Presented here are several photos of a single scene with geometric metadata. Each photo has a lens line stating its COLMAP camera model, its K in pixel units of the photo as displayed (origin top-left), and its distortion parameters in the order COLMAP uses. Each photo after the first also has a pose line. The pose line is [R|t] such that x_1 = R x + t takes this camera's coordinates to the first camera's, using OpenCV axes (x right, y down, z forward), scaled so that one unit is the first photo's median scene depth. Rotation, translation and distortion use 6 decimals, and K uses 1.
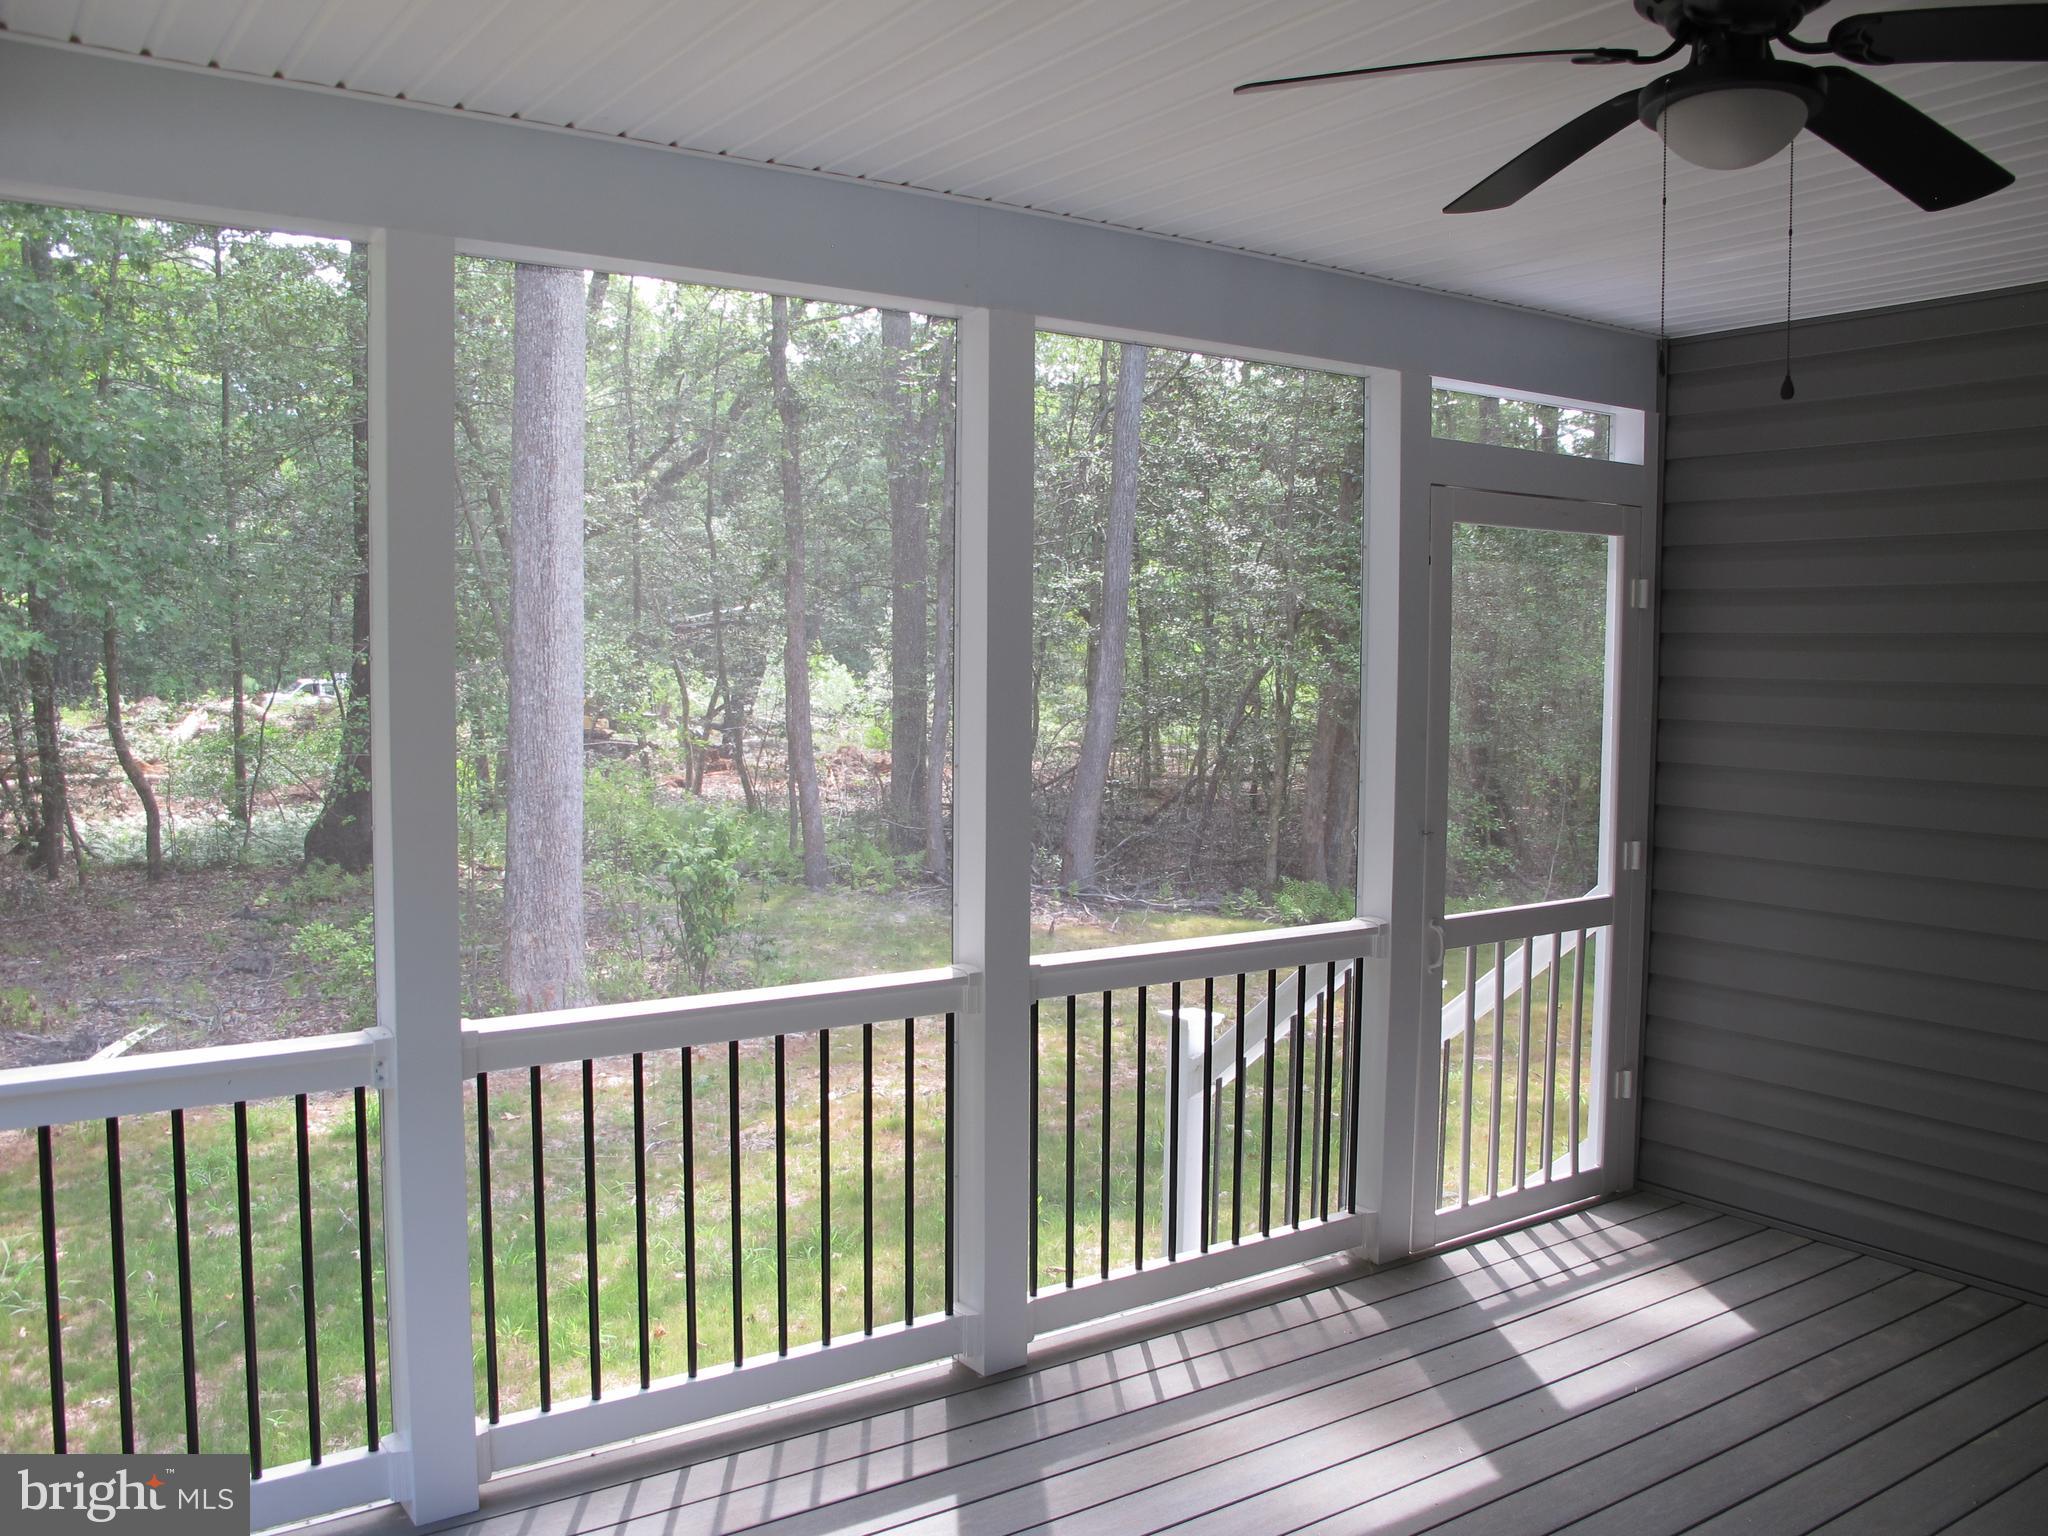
lens RADIAL K [[1718.4, 0, 1018.6], [0, 1718.4, 763.1], [0, 0, 1]] dist [-0.136296, 0.093142]
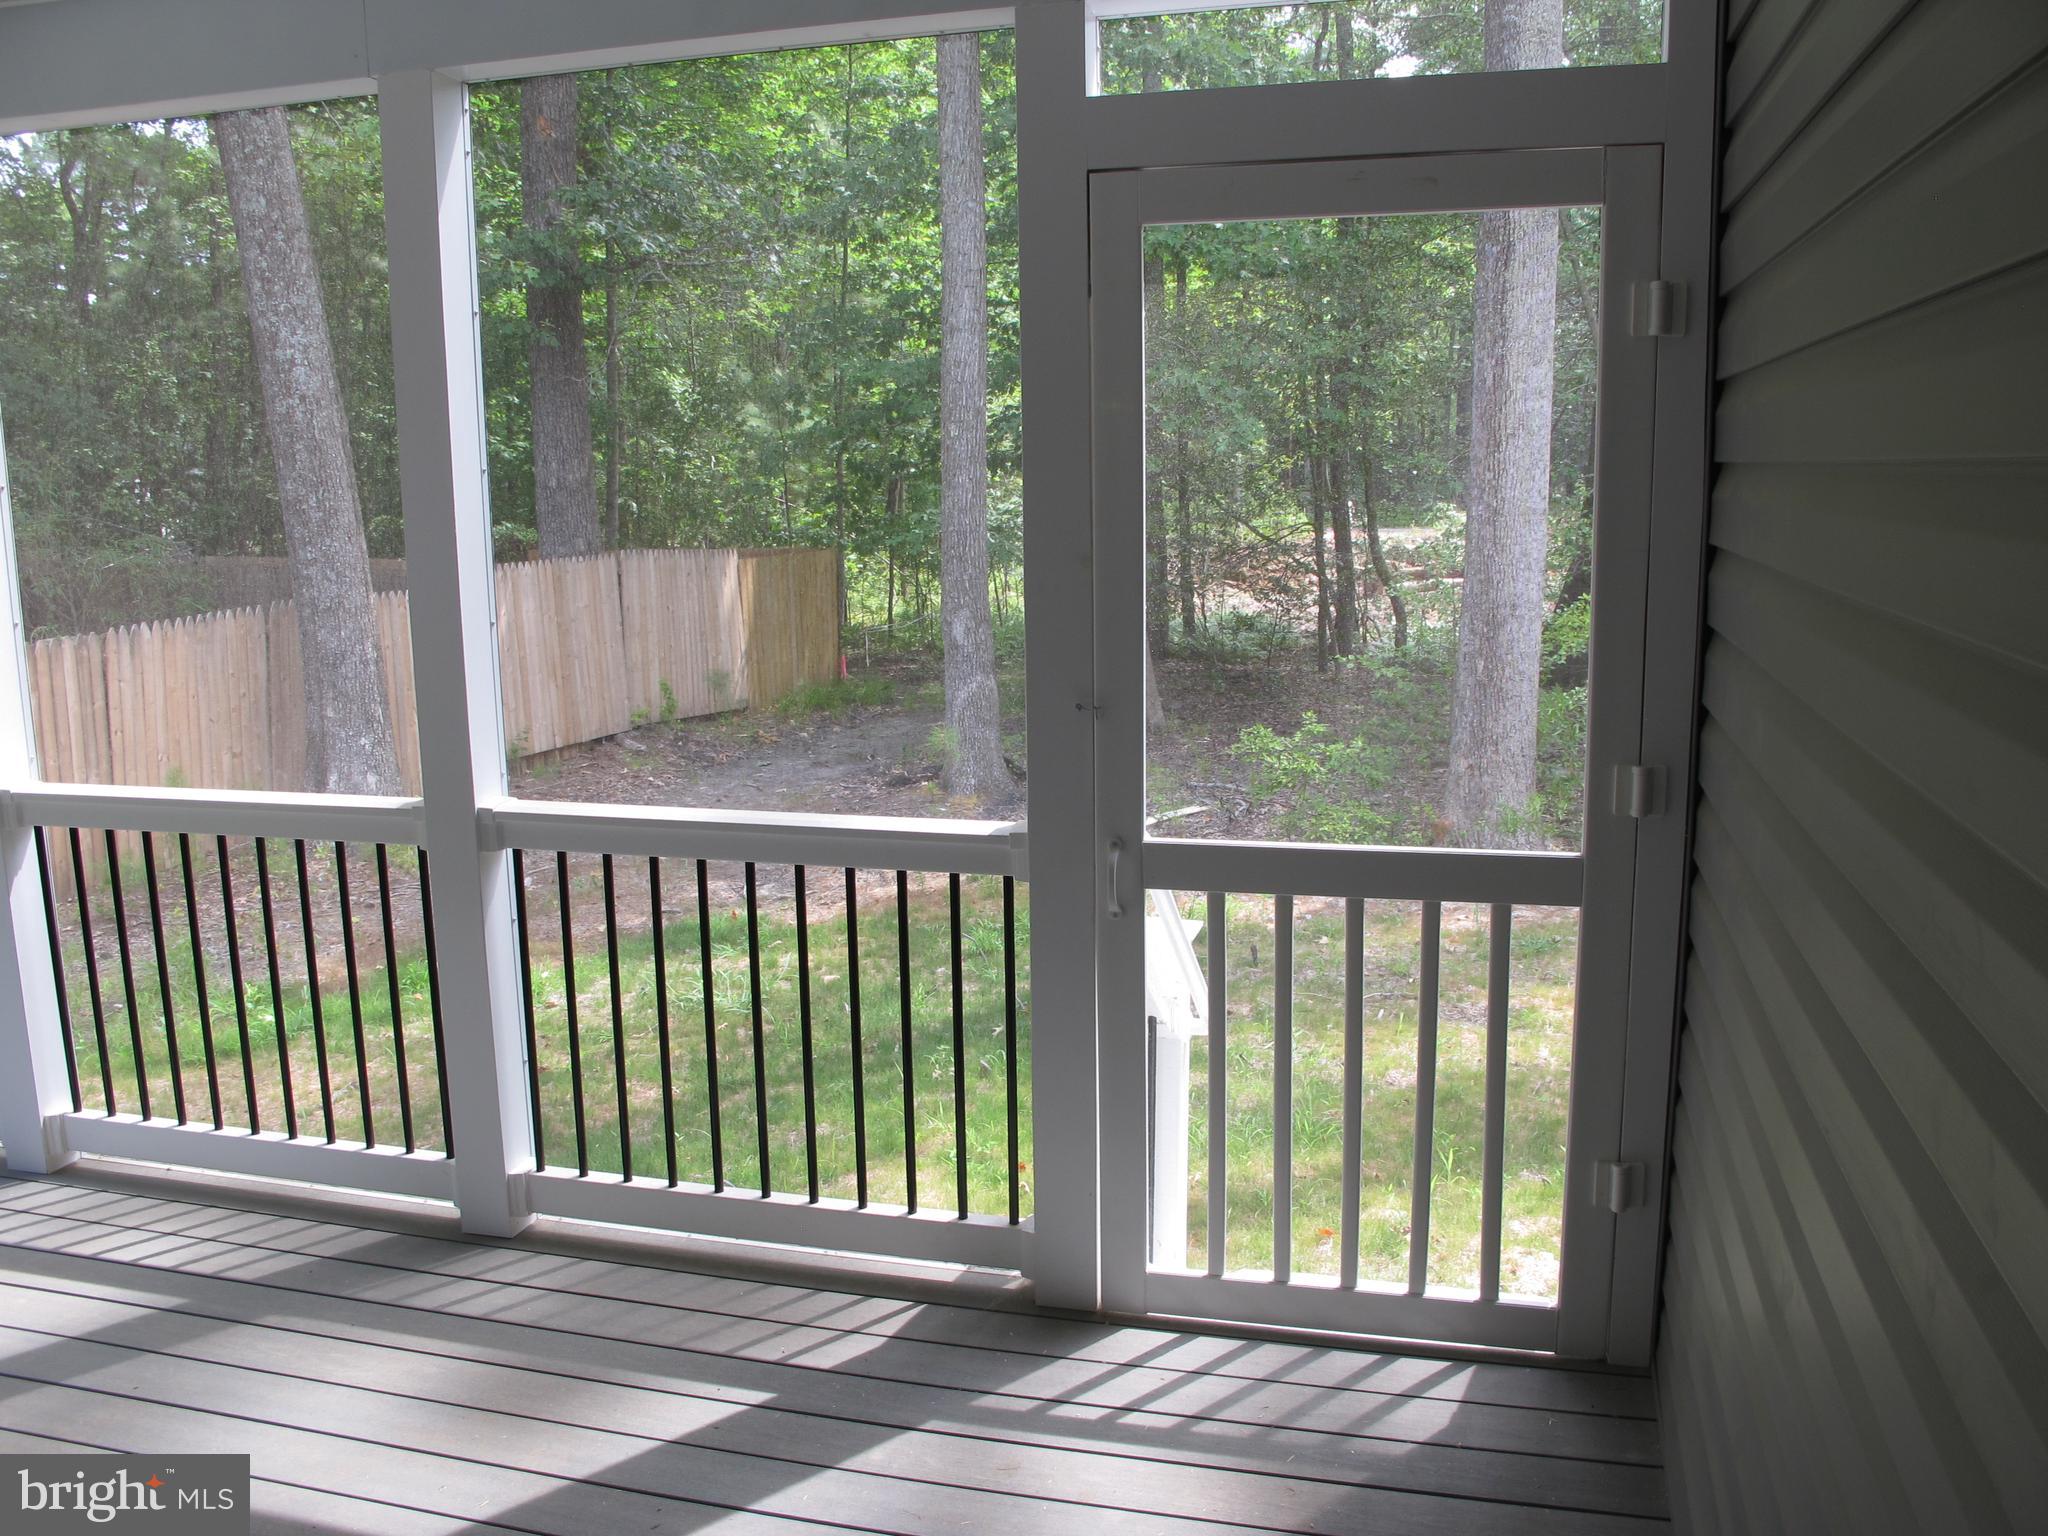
lens RADIAL K [[1718.4, 0, 1022.4], [0, 1718.4, 773.6], [0, 0, 1]] dist [-0.136296, 0.093142]
pose [[0.644700, 0.117483, -0.755354, 0.686068], [-0.029303, 0.991192, 0.129154, -0.017582], [0.763874, -0.061132, 0.642464, 0.518009]]
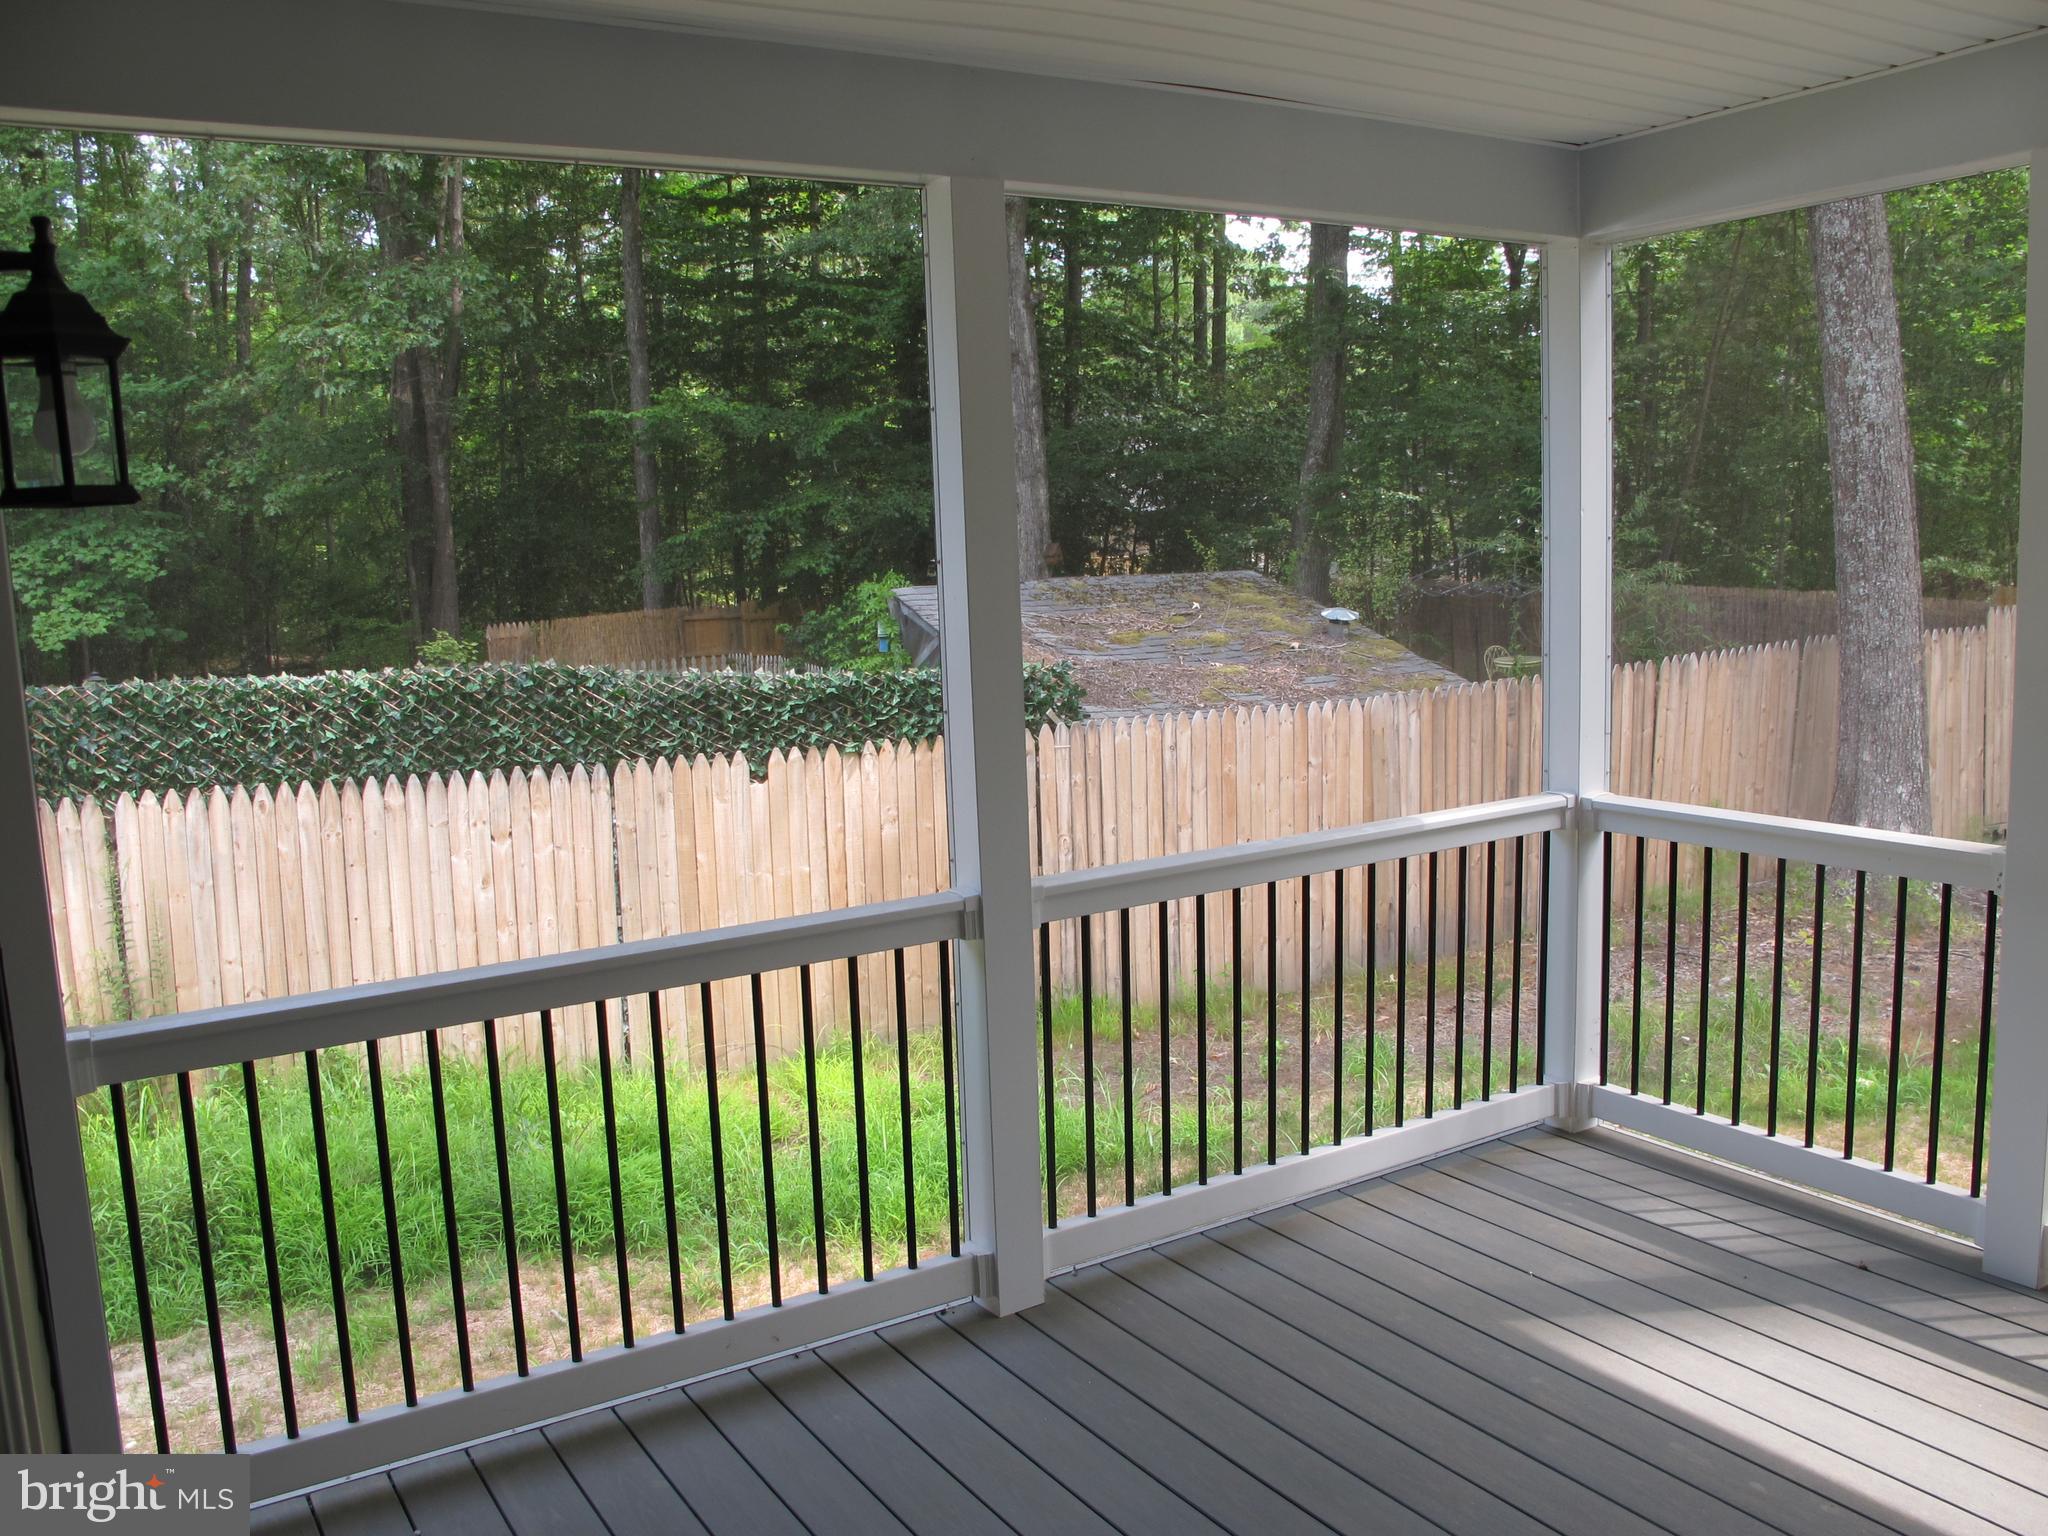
lens RADIAL K [[1718.4, 0, 1023.7], [0, 1718.4, 769.6], [0, 0, 1]] dist [-0.136296, 0.093142]
pose [[-0.054775, 0.131425, -0.989812, 0.622710], [-0.027004, 0.990742, 0.133043, -0.017414], [0.998133, 0.034017, -0.050719, 0.424641]]
